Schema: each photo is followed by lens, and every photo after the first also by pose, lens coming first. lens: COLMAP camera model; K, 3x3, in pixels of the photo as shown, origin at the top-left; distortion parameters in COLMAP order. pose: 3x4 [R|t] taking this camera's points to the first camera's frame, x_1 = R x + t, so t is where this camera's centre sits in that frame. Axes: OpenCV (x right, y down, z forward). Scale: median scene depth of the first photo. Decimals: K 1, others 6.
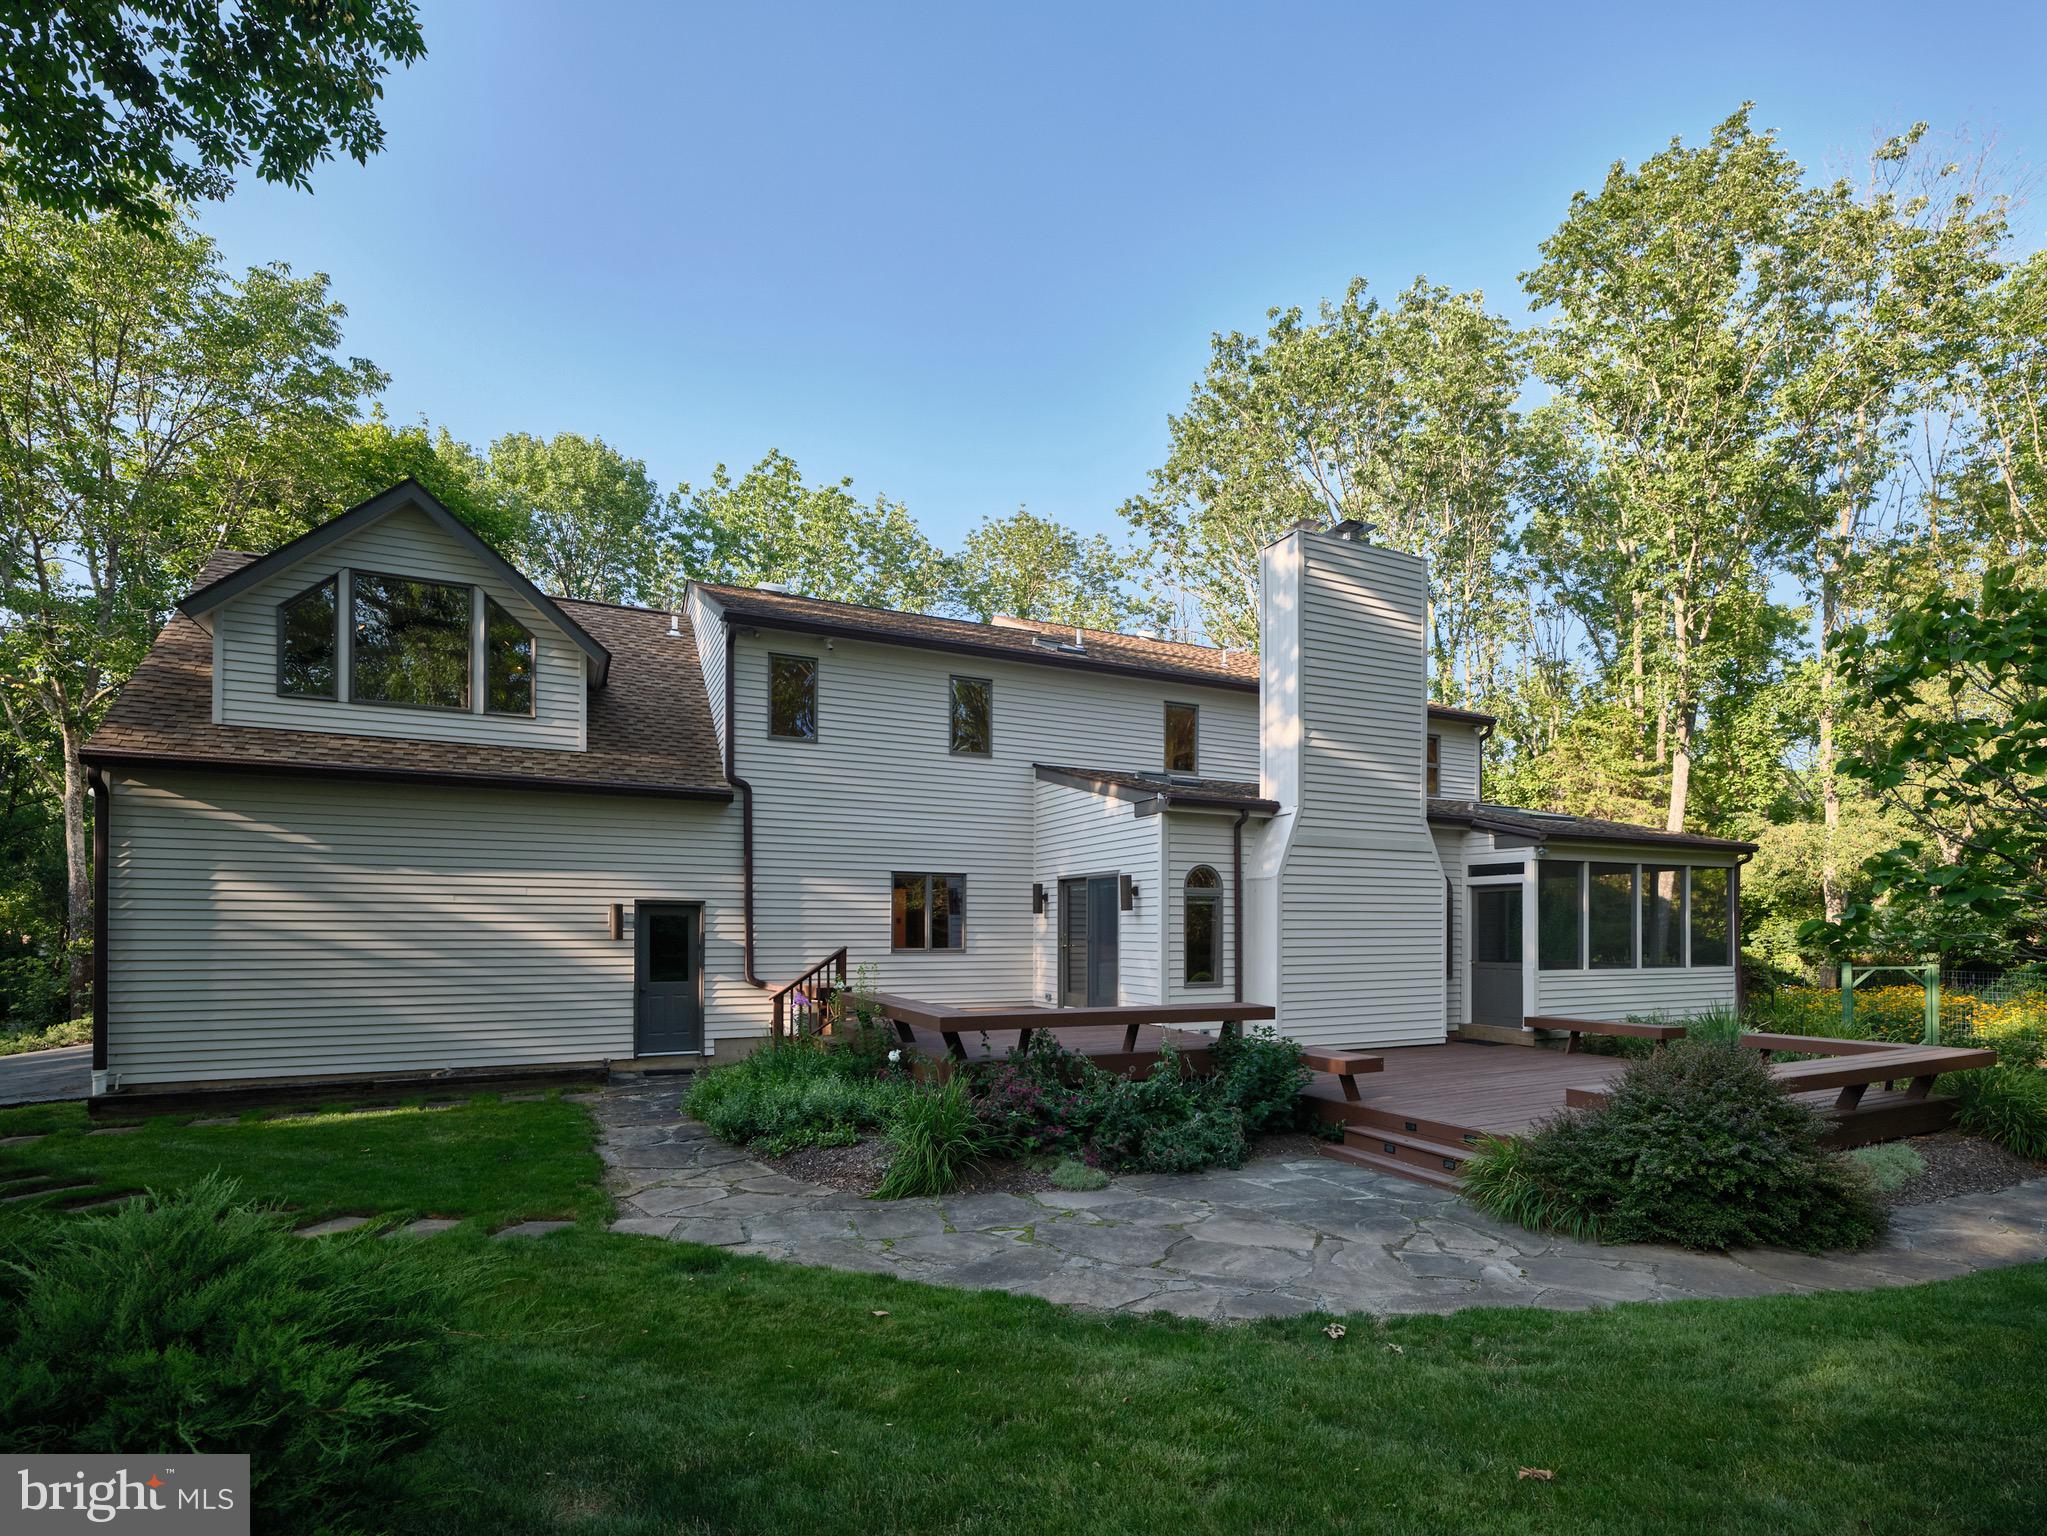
lens RADIAL K [[943.9, 0, 979.7], [0, 943.9, 761.7], [0, 0, 1]] dist [-0.011539, -0.000121]
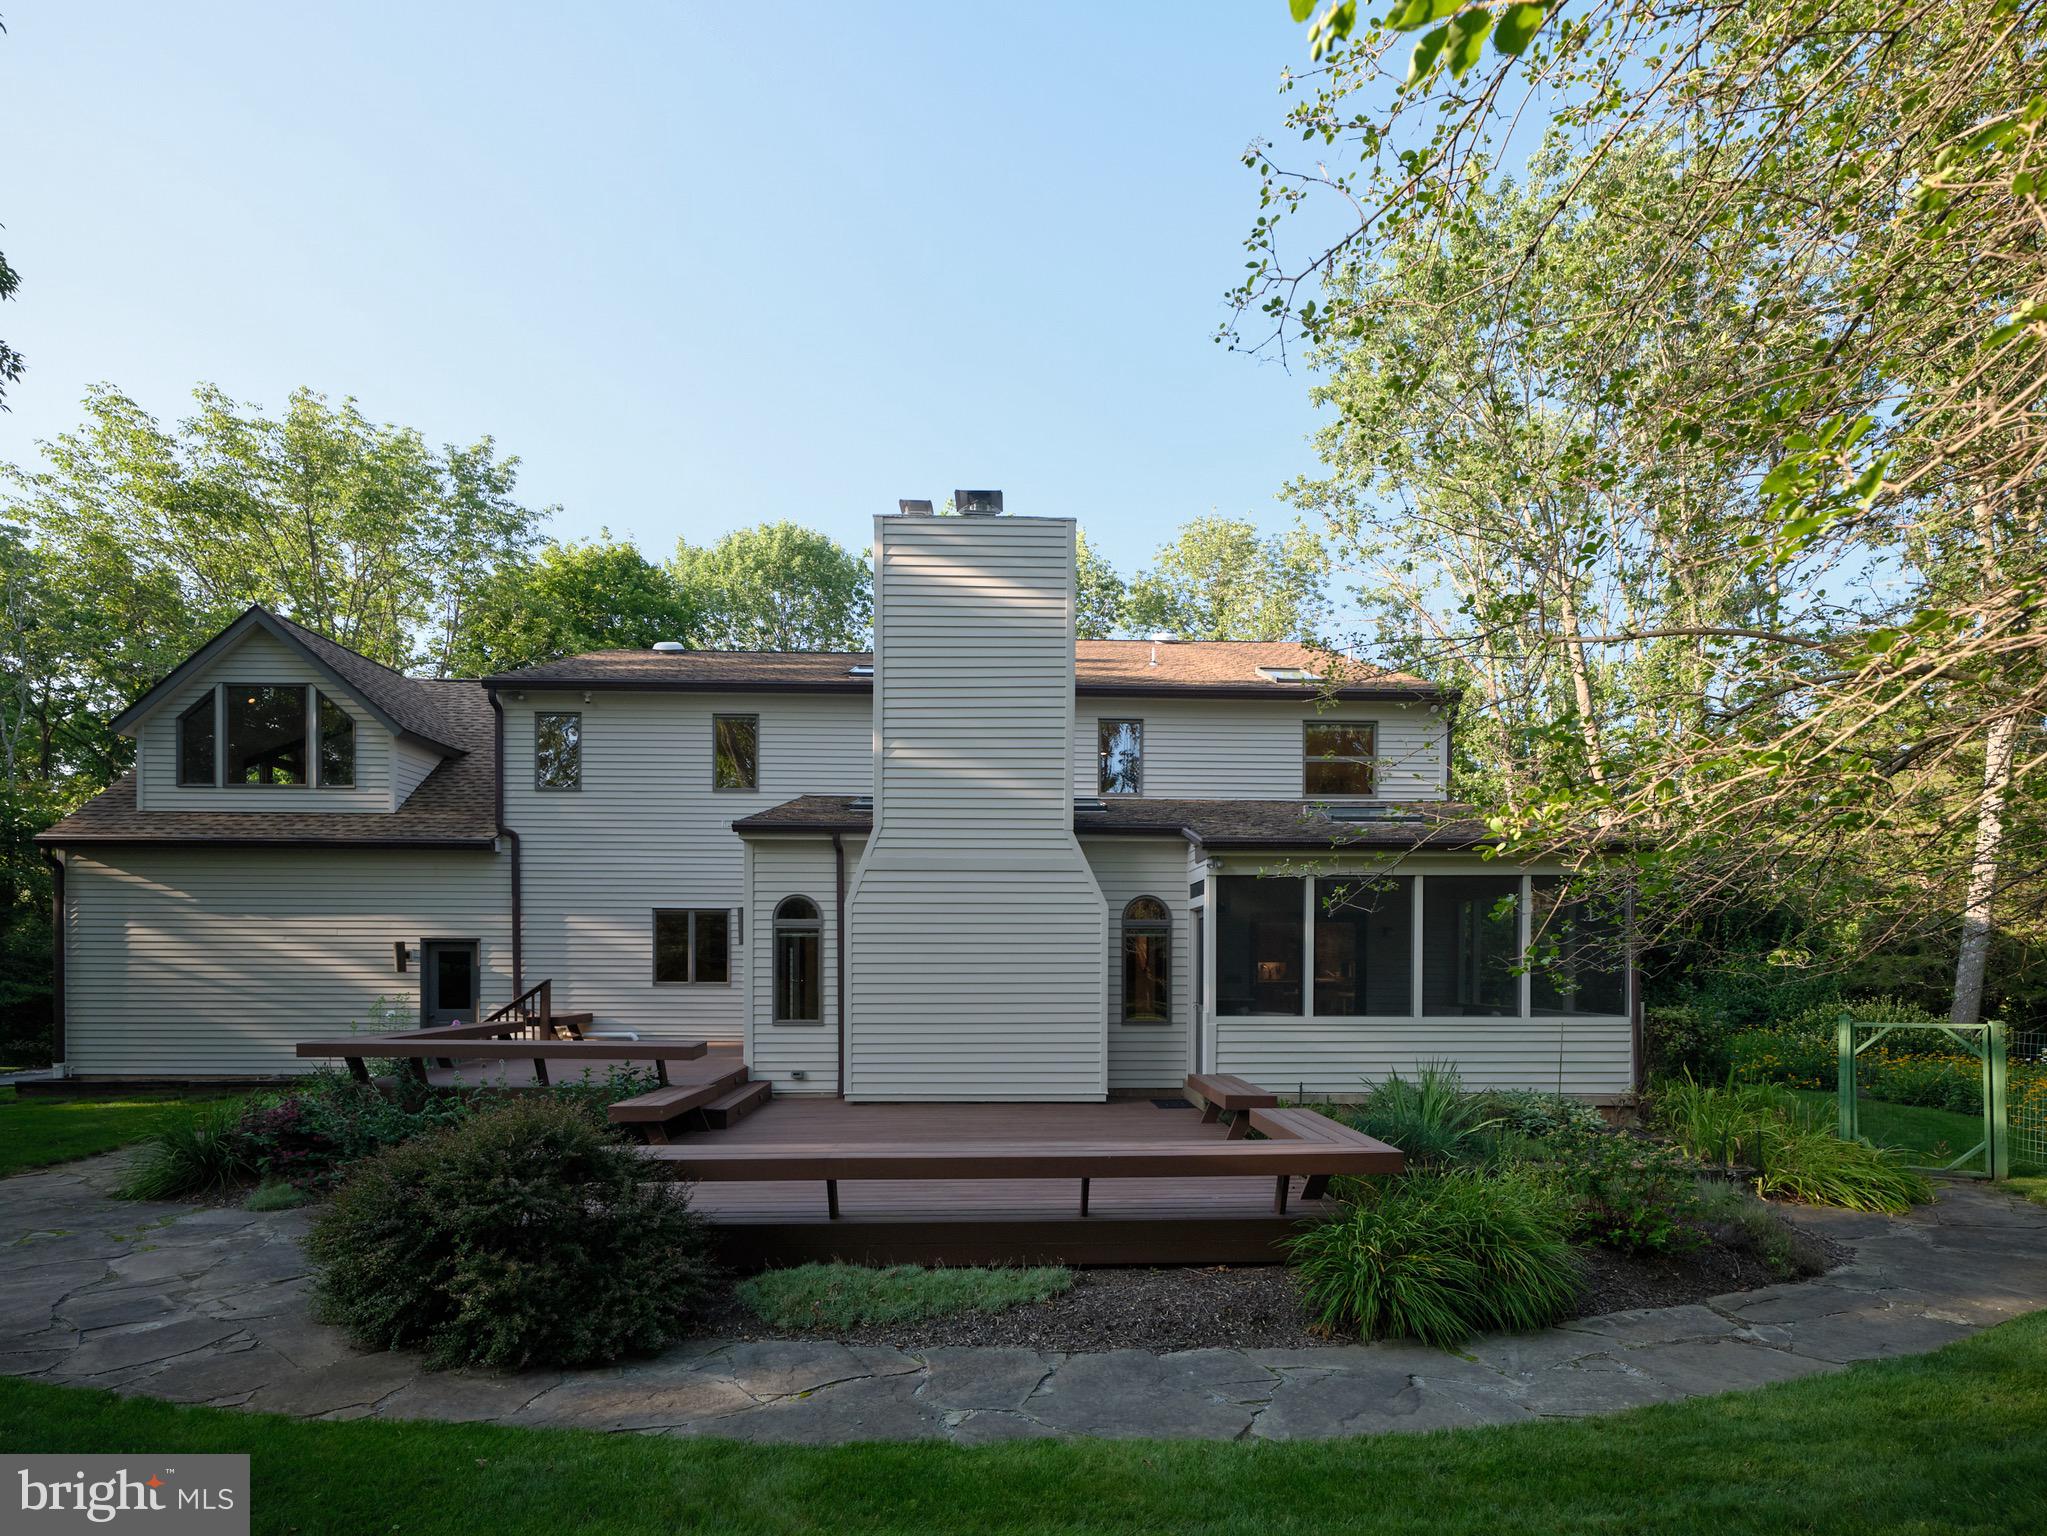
lens RADIAL K [[943.9, 0, 1006.7], [0, 943.9, 810.9], [0, 0, 1]] dist [-0.011539, -0.000121]
pose [[0.920814, -0.062720, -0.384926, 0.745880], [0.068697, 0.997636, 0.001781, 0.037330], [0.383904, -0.028083, 0.922946, 0.210642]]
